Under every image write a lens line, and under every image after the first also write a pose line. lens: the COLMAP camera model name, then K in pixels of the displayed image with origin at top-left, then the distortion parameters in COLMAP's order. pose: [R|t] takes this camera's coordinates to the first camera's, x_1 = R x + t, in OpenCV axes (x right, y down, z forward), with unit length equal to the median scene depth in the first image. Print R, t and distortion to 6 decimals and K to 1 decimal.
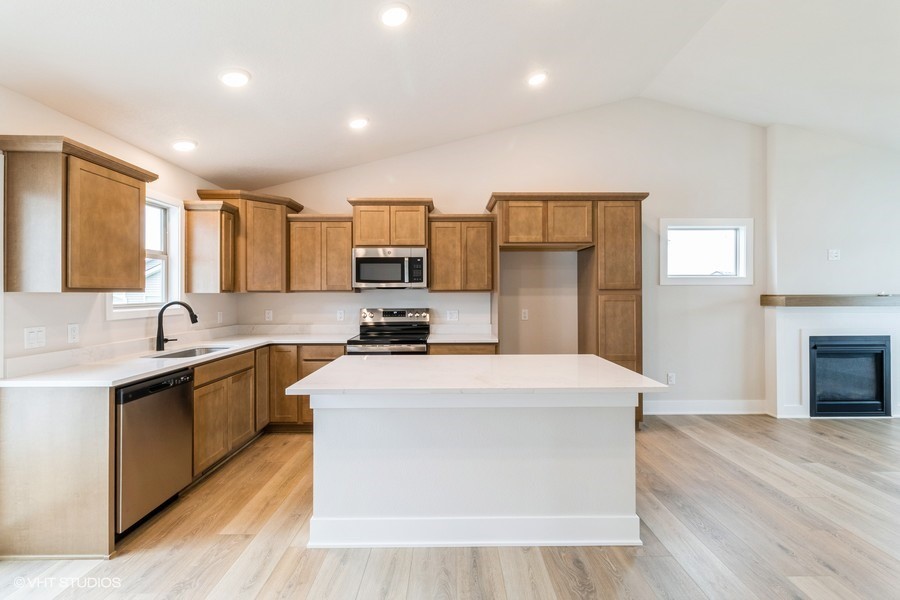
lens RADIAL K [[419.9, 0, 451.4], [0, 419.9, 290.7], [0, 0, 1]] dist [0.001018, 0.000036]
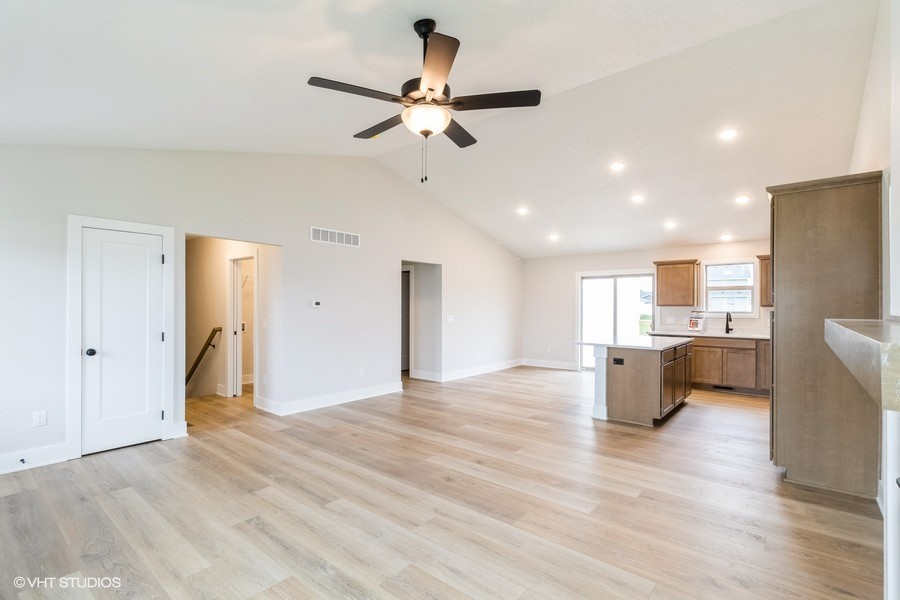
lens RADIAL K [[399.3, 0, 450.0], [0, 399.3, 300.0], [0, 0, 1]] dist [0.000760, 0.000220]
pose [[-0.652562, -0.009905, -0.757671, 1.422136], [0.000086, 0.999914, -0.013146, -0.002646], [0.757735, -0.008644, -0.652505, 1.000568]]
